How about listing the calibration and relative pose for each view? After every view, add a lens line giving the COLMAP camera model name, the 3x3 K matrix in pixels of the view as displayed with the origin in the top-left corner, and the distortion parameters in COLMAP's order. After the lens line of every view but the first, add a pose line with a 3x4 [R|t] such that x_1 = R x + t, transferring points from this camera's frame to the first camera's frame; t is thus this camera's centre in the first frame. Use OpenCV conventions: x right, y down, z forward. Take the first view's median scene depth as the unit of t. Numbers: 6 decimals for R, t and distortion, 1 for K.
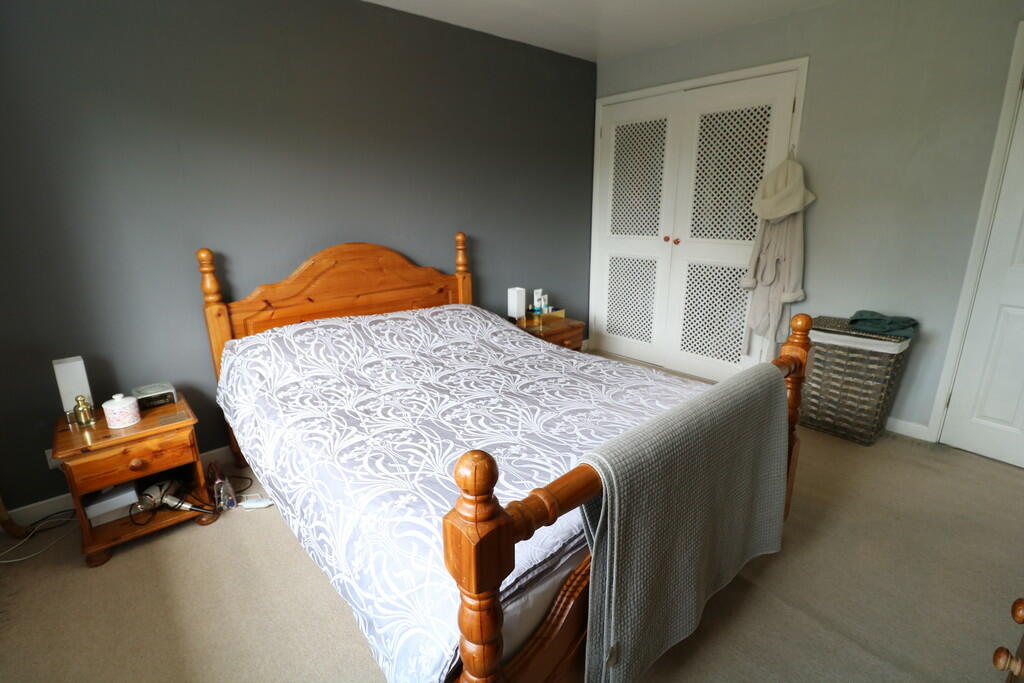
lens RADIAL K [[480.2, 0, 505.9], [0, 480.2, 336.5], [0, 0, 1]] dist [0.005996, -0.001279]
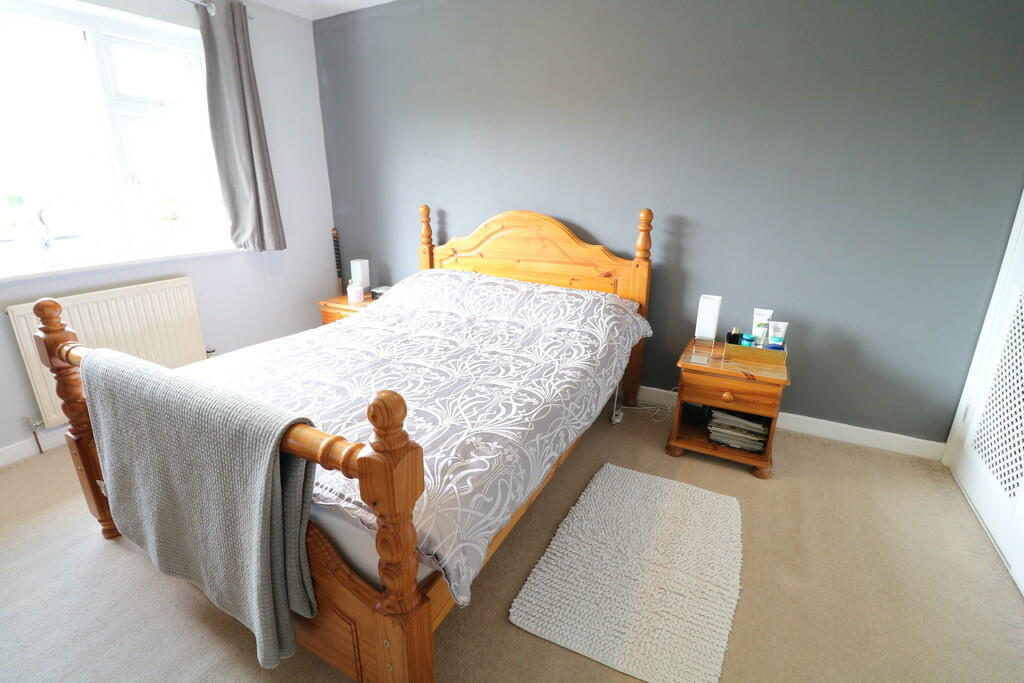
lens RADIAL K [[480.2, 0, 506.0], [0, 480.2, 344.2], [0, 0, 1]] dist [0.005996, -0.001279]
pose [[0.322799, 0.309985, -0.894265, 0.785566], [-0.250814, 0.939082, 0.234985, -0.173253], [0.912630, 0.148441, 0.380883, 0.665041]]
